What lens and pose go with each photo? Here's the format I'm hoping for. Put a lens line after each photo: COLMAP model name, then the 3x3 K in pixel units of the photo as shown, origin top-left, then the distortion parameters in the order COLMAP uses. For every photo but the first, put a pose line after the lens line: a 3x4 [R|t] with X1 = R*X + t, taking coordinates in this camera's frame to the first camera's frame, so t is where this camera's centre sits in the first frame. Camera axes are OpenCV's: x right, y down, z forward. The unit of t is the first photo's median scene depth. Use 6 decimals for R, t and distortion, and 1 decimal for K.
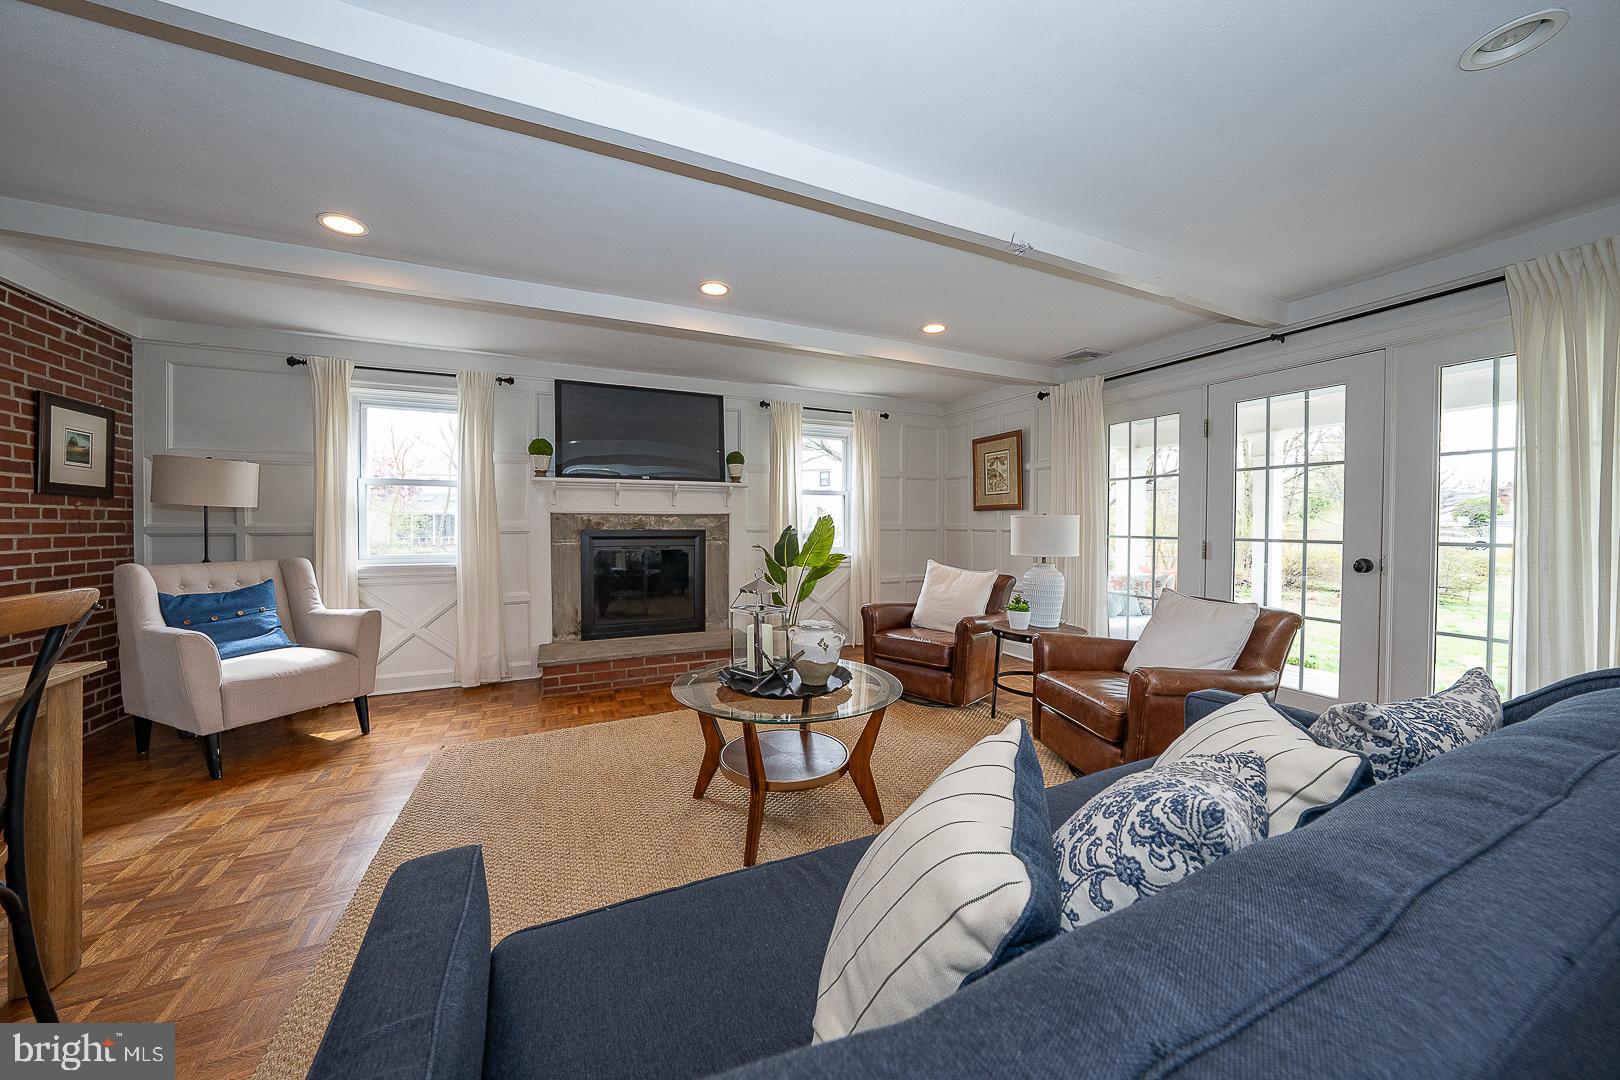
lens RADIAL K [[555.6, 0, 810.6], [0, 555.6, 534.4], [0, 0, 1]] dist [-0.029703, 0.007019]
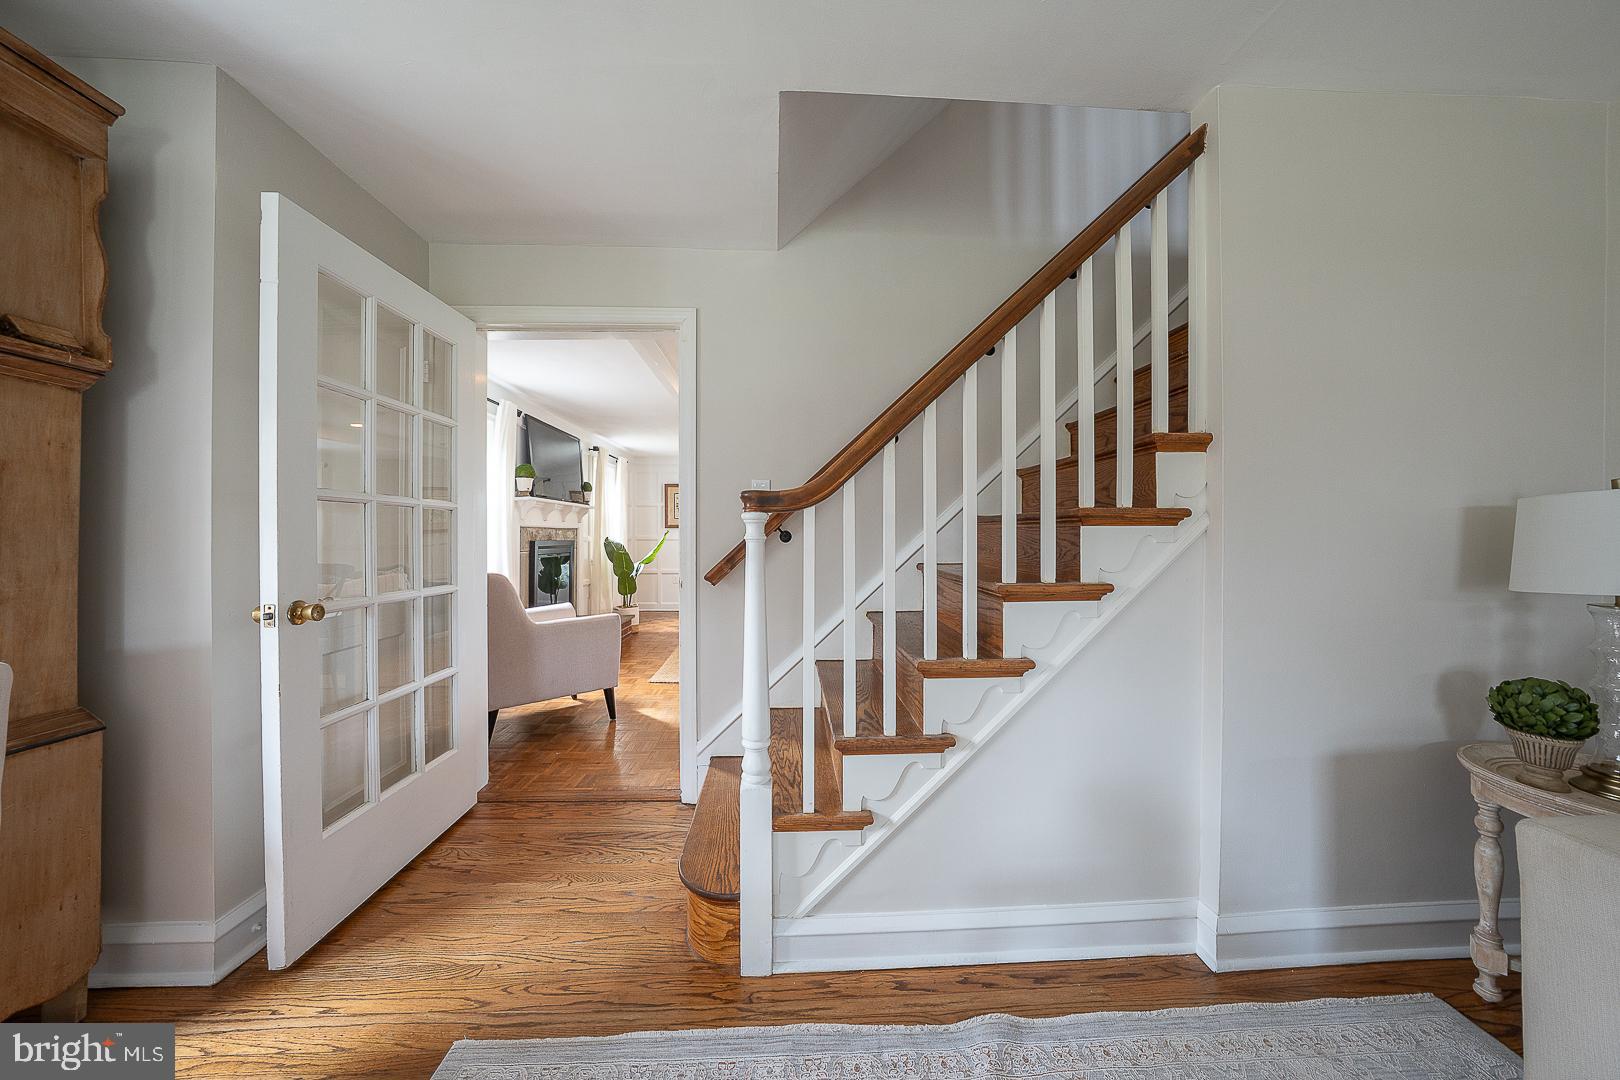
lens RADIAL K [[555.6, 0, 810.6], [0, 555.6, 534.4], [0, 0, 1]] dist [-0.029703, 0.007019]
pose [[0.375572, 0.004087, 0.926784, -1.463749], [0.020919, 0.999698, -0.012886, 0.012193], [-0.926557, 0.024227, 0.375373, -0.026697]]
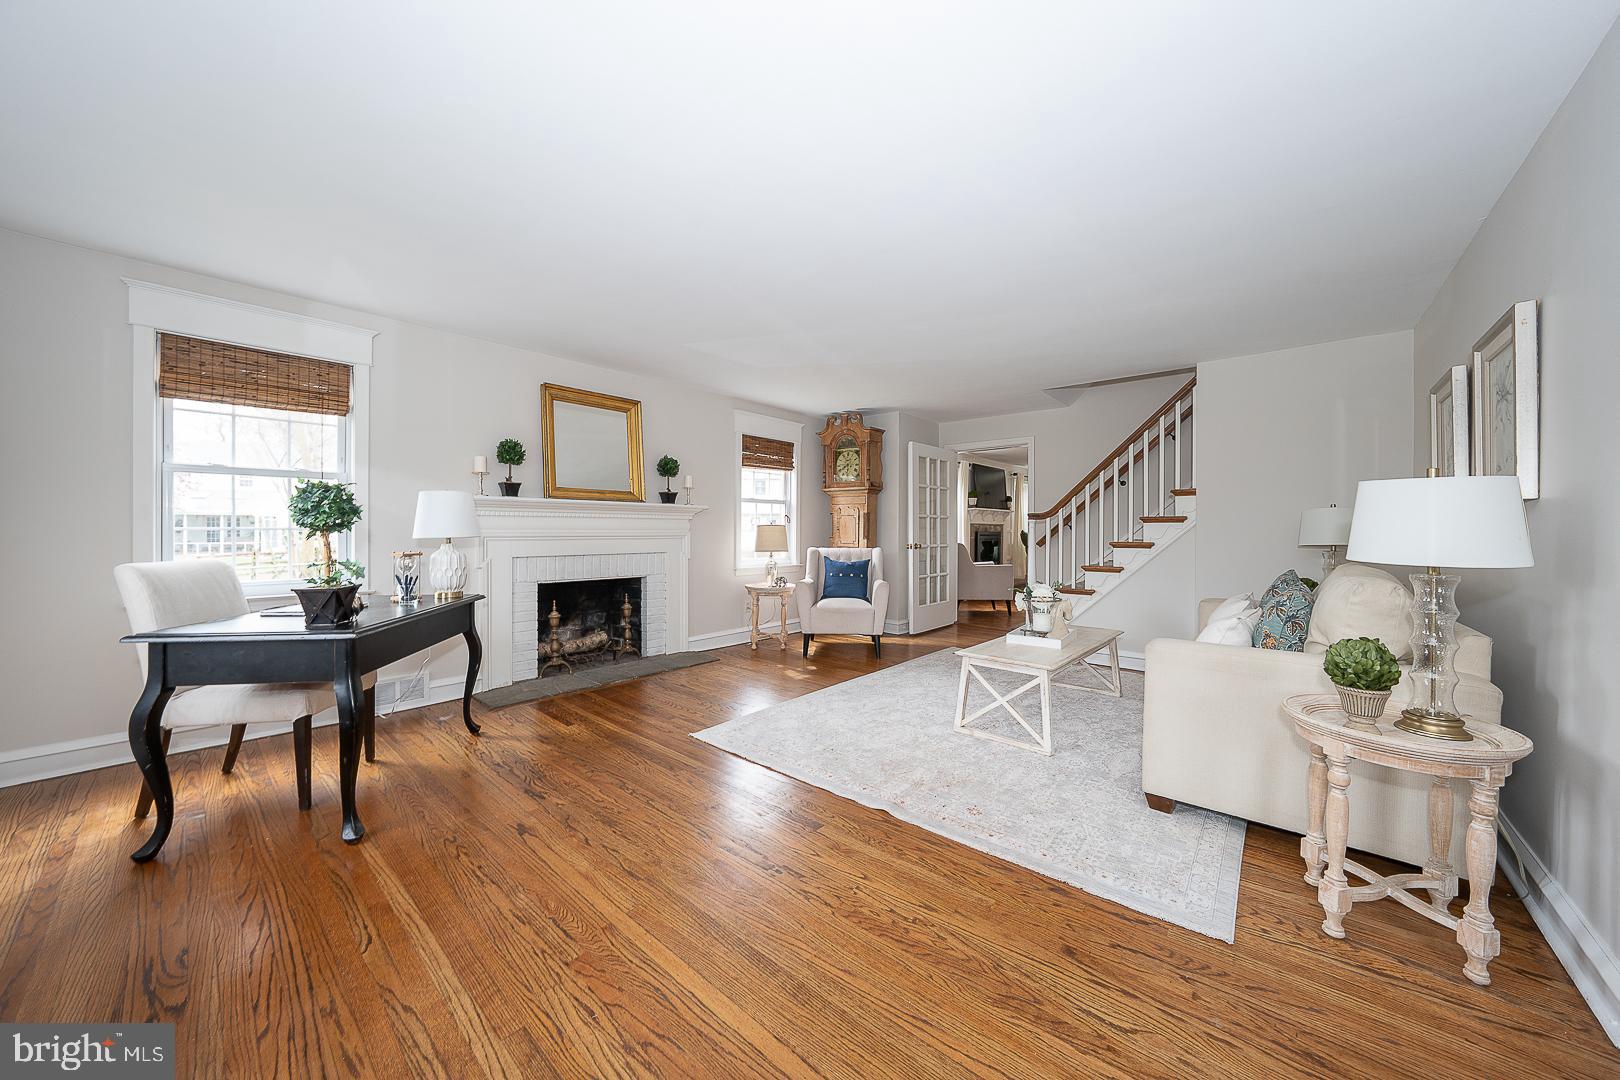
lens RADIAL K [[555.6, 0, 810.6], [0, 555.6, 534.4], [0, 0, 1]] dist [-0.029703, 0.007019]
pose [[0.914070, 0.003441, 0.405541, -2.152398], [0.003321, 0.999867, -0.015968, 0.046345], [-0.405542, 0.015942, 0.913937, -0.852600]]
